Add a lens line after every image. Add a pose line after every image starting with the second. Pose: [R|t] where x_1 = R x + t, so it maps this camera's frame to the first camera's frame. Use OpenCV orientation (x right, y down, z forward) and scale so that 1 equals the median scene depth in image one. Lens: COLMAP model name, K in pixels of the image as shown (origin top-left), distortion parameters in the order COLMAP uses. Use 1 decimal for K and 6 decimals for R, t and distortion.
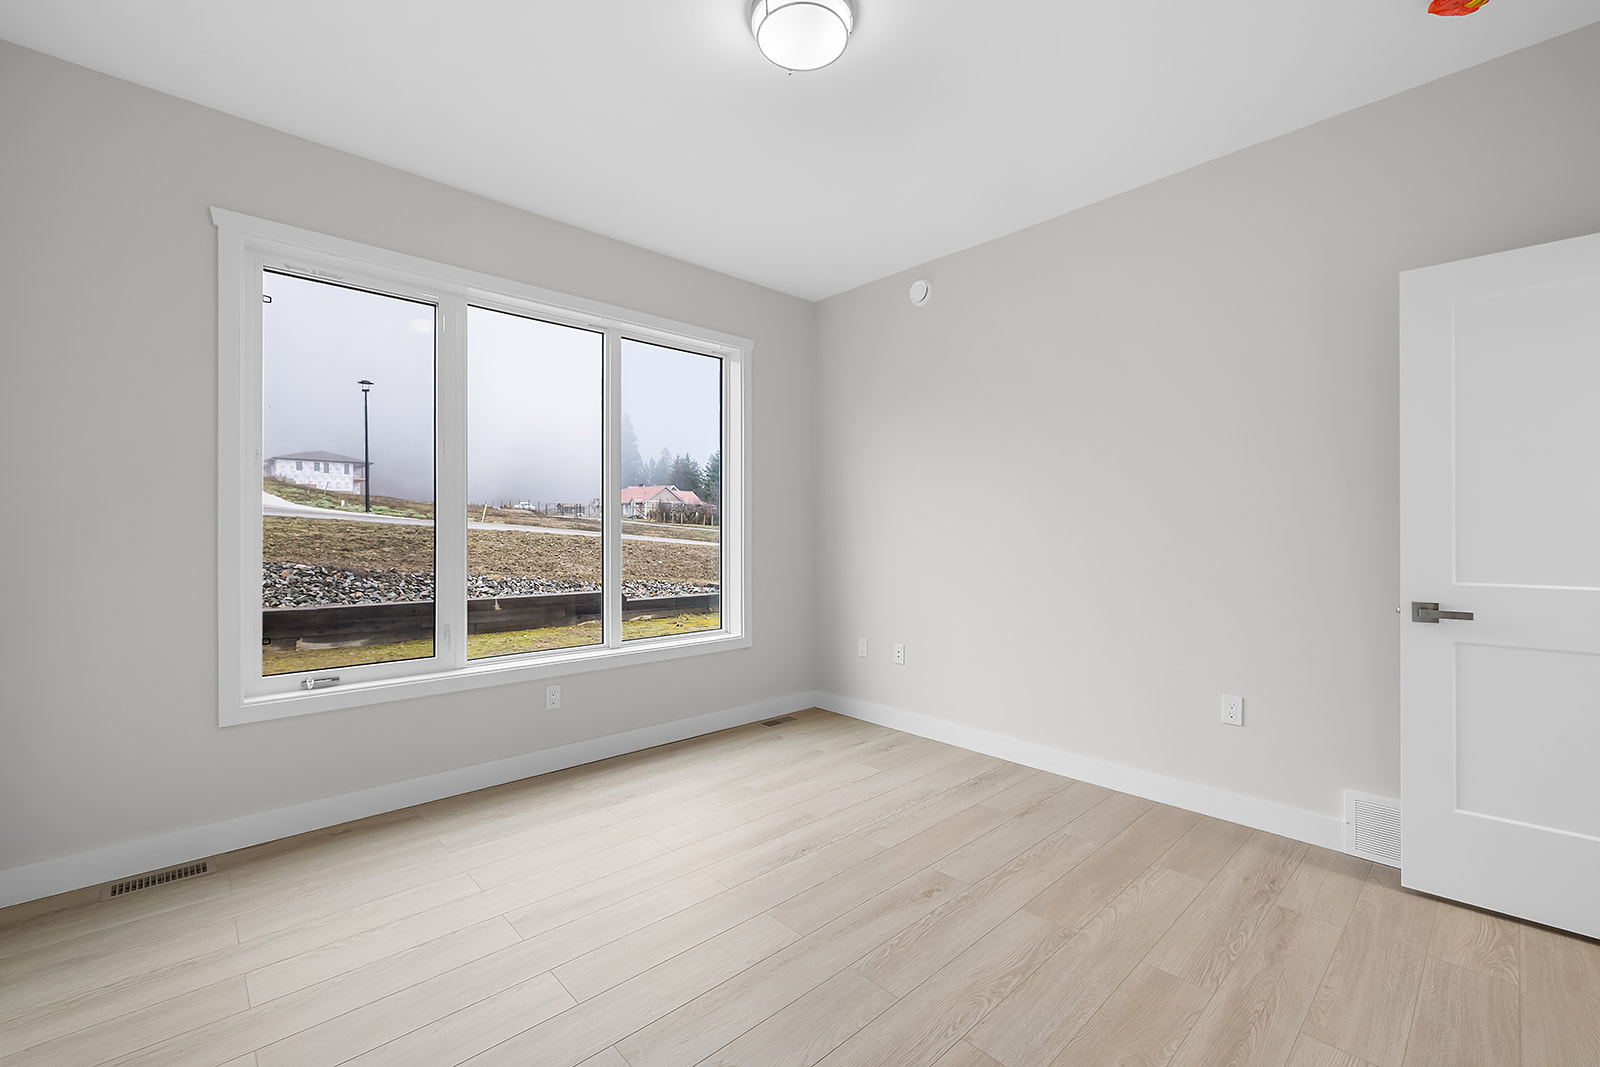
lens RADIAL K [[673.1, 0, 794.5], [0, 673.1, 528.6], [0, 0, 1]] dist [0.001040, 0.000211]
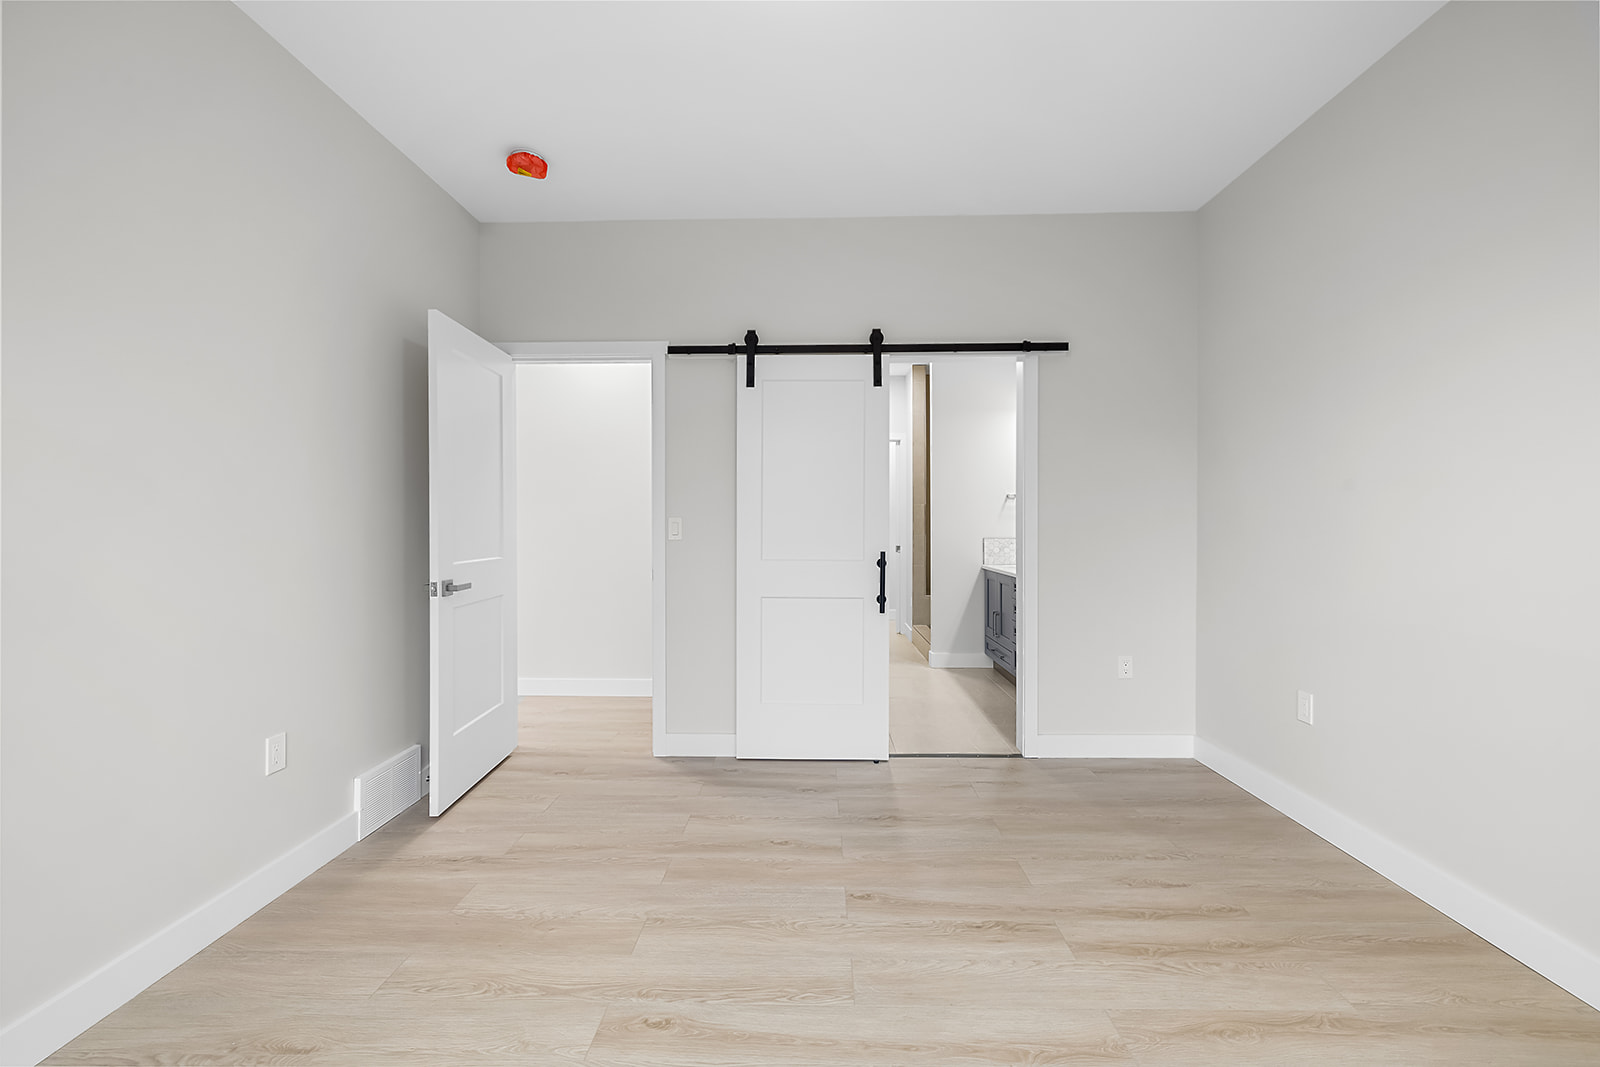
lens RADIAL K [[673.1, 0, 794.5], [0, 673.1, 528.6], [0, 0, 1]] dist [0.001040, 0.000211]
pose [[-0.717107, -0.001602, 0.696961, -0.425520], [0.000057, 0.999997, 0.002357, 0.007732], [-0.696963, 0.001730, -0.717105, 1.481864]]
